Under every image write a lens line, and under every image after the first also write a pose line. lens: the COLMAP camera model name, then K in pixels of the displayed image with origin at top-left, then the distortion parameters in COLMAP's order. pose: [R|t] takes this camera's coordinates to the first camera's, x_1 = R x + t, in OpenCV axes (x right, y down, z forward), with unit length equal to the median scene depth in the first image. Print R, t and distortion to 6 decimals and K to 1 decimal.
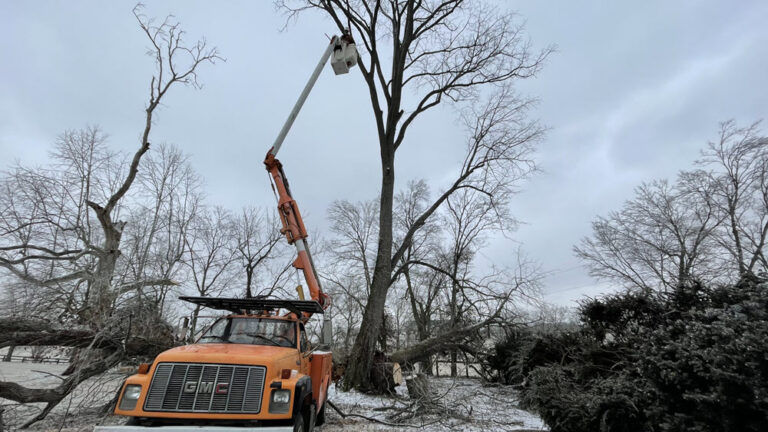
lens RADIAL K [[305.7, 0, 382.0], [0, 305.7, 219.7], [0, 0, 1]] dist [-0.003407, -0.000636]
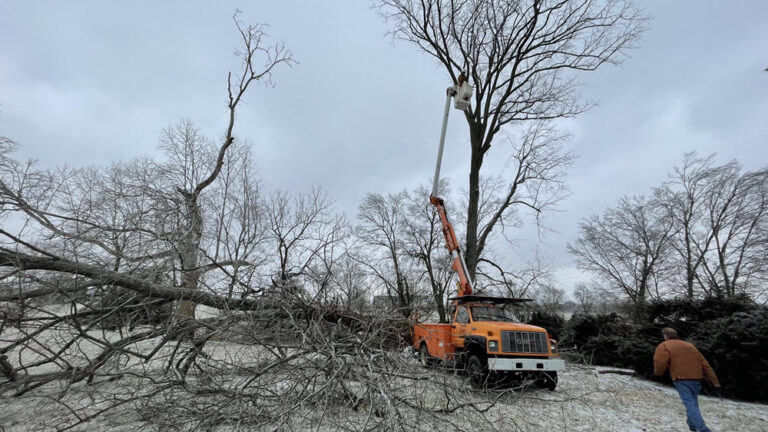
lens RADIAL K [[308.7, 0, 384.0], [0, 308.7, 216.0], [0, 0, 1]] dist [0.000844, 0.000145]
pose [[0.991712, 0.056365, 0.115461, -0.272421], [-0.064200, 0.995798, 0.065298, -0.062887], [-0.111295, -0.072169, 0.991163, -0.148142]]
